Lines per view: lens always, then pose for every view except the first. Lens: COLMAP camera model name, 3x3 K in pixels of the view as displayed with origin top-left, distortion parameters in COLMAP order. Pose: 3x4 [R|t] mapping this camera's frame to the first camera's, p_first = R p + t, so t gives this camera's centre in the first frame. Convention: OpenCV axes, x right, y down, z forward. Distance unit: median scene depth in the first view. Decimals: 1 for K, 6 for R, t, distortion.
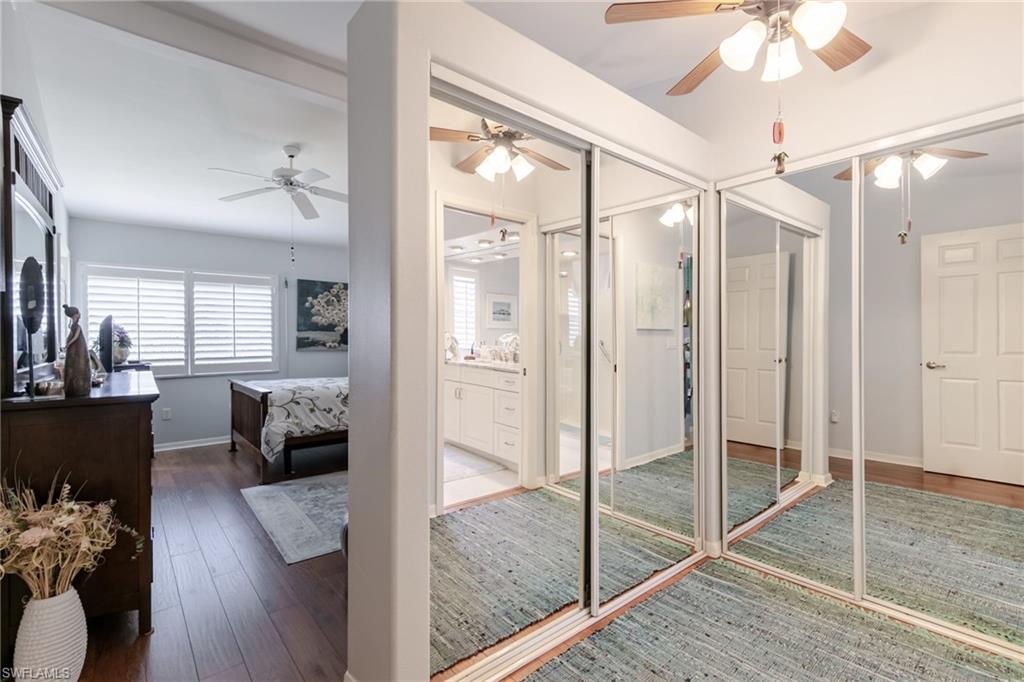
lens RADIAL K [[467.6, 0, 506.3], [0, 467.6, 345.2], [0, 0, 1]] dist [0.005053, -0.000225]
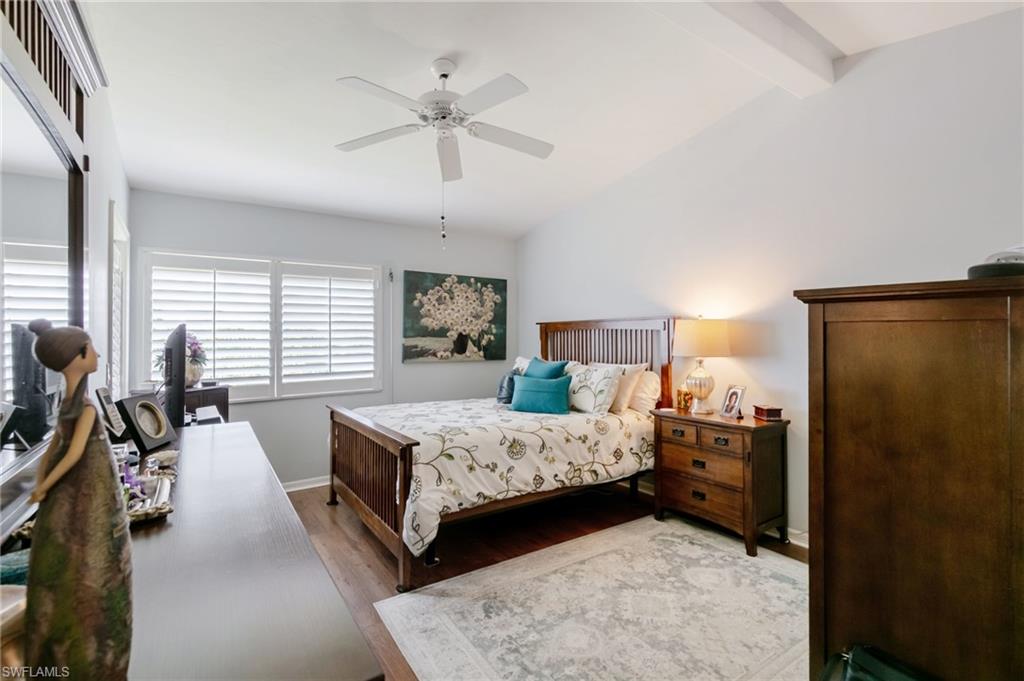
lens RADIAL K [[467.6, 0, 502.7], [0, 467.6, 332.9], [0, 0, 1]] dist [0.005053, -0.000225]
pose [[0.995883, 0.000539, -0.090649, -0.264000], [-0.002201, 0.999831, -0.018232, -0.029329], [0.090624, 0.018357, 0.995716, 0.304314]]
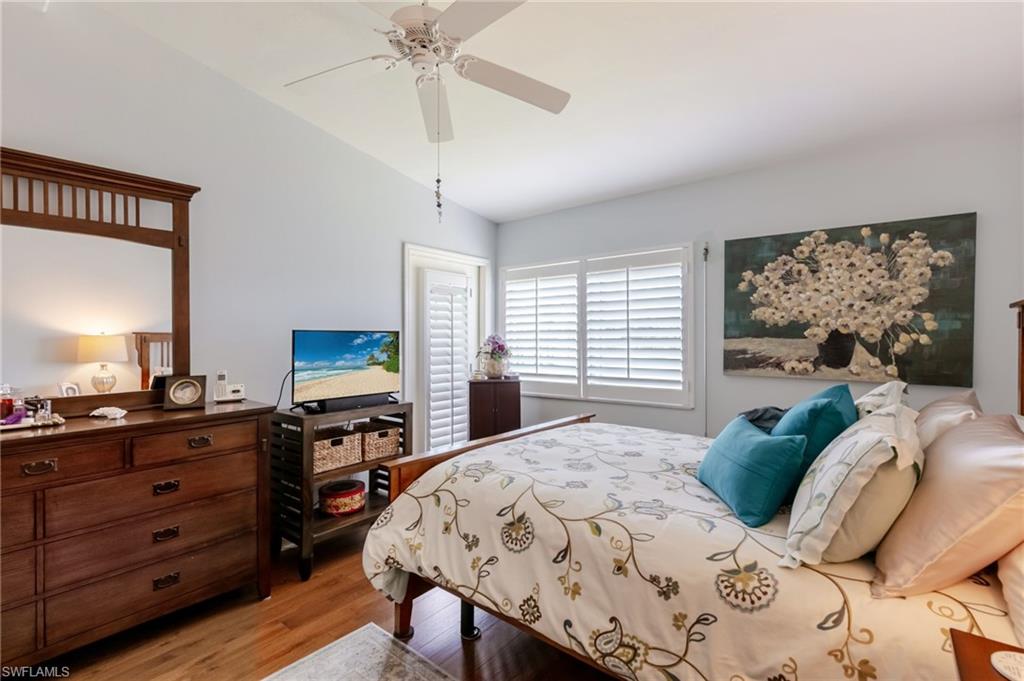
lens RADIAL K [[467.6, 0, 535.2], [0, 467.6, 334.1], [0, 0, 1]] dist [0.005053, -0.000225]
pose [[0.219084, 0.000226, -0.975706, 0.035451], [-0.007184, 0.999973, -0.001382, -0.039747], [0.975680, 0.007313, 0.219080, 0.827395]]
